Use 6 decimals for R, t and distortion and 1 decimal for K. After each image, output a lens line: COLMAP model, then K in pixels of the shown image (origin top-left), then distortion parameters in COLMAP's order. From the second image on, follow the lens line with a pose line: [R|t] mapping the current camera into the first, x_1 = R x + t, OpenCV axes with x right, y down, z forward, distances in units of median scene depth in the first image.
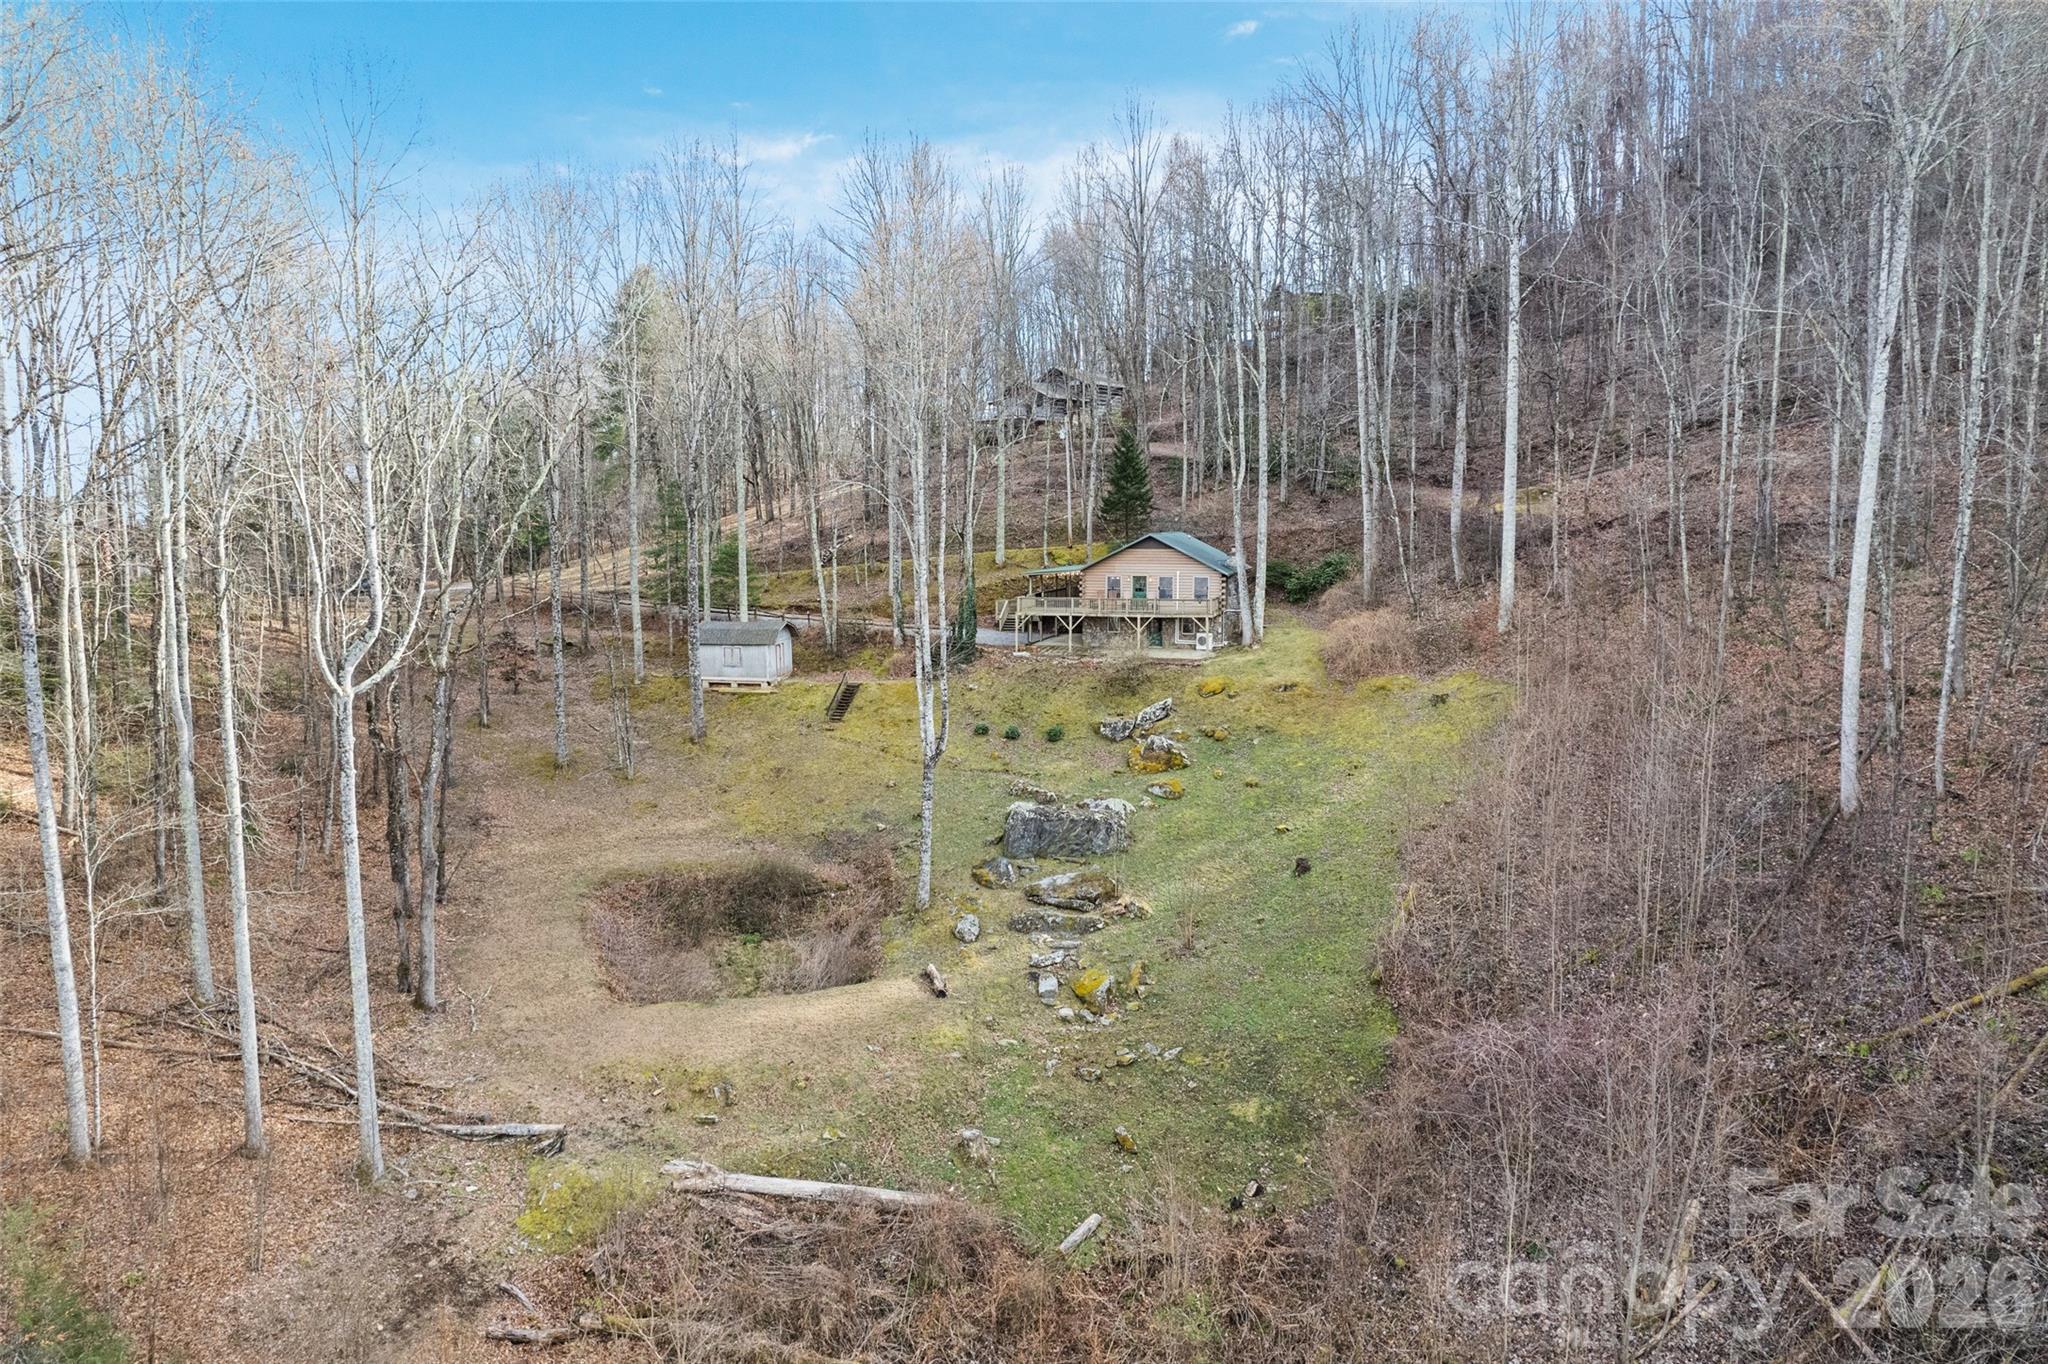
lens RADIAL K [[1298.5, 0, 1023.7], [0, 1298.5, 682.2], [0, 0, 1]] dist [-0.055181, 0.037670]
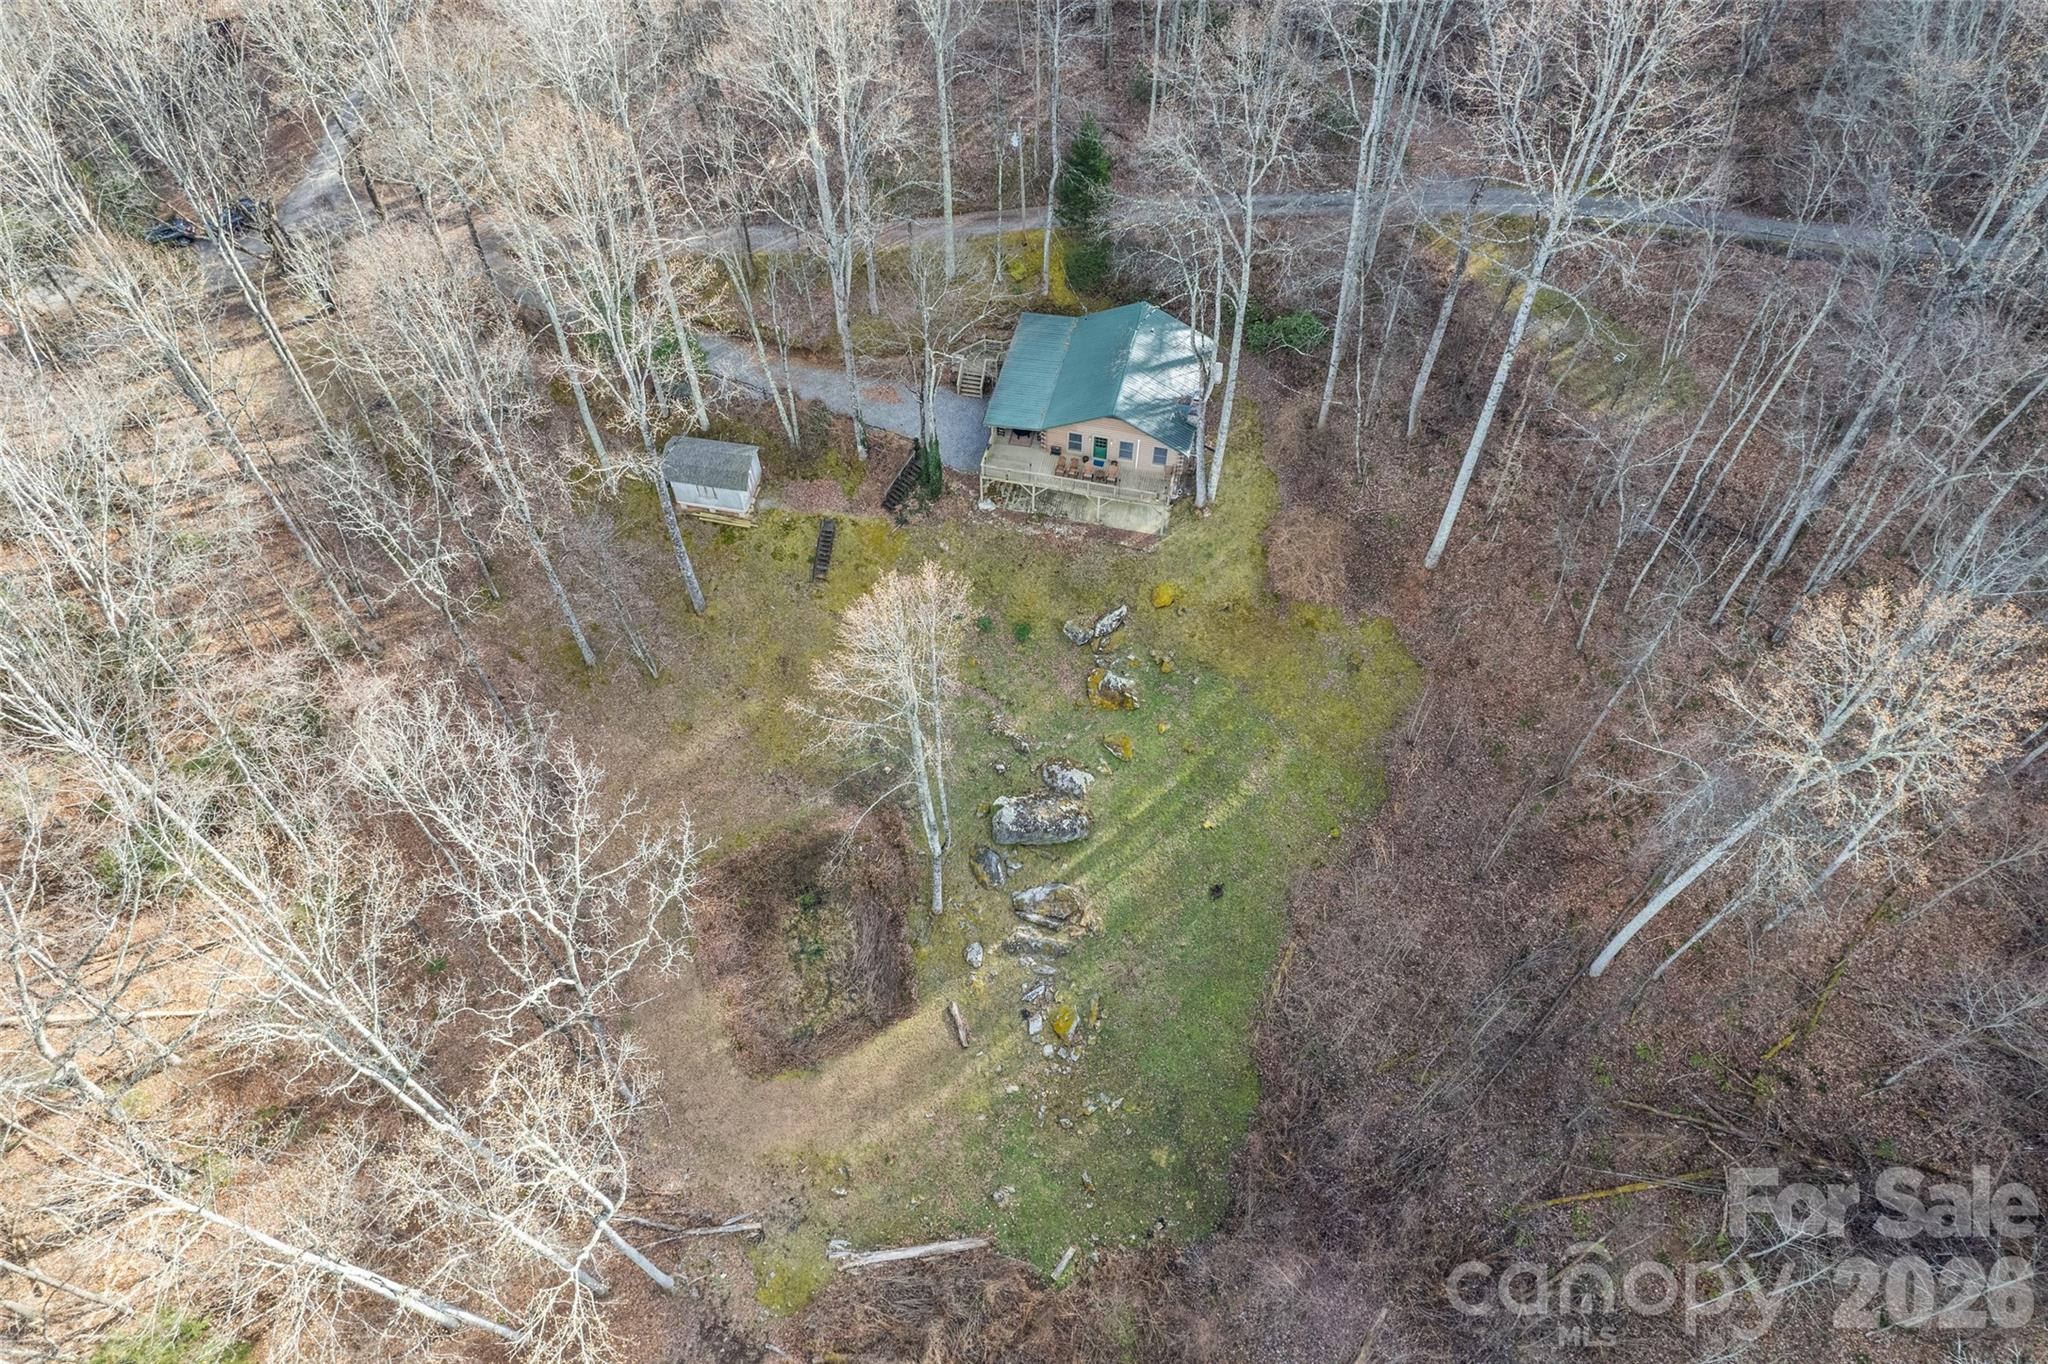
lens RADIAL K [[1298.5, 0, 1026.5], [0, 1298.5, 672.7], [0, 0, 1]] dist [-0.055181, 0.037670]
pose [[0.997907, -0.052037, 0.038401, -0.018914], [0.006614, 0.672784, 0.739810, -0.782170], [-0.064333, -0.738007, 0.671719, 0.206788]]
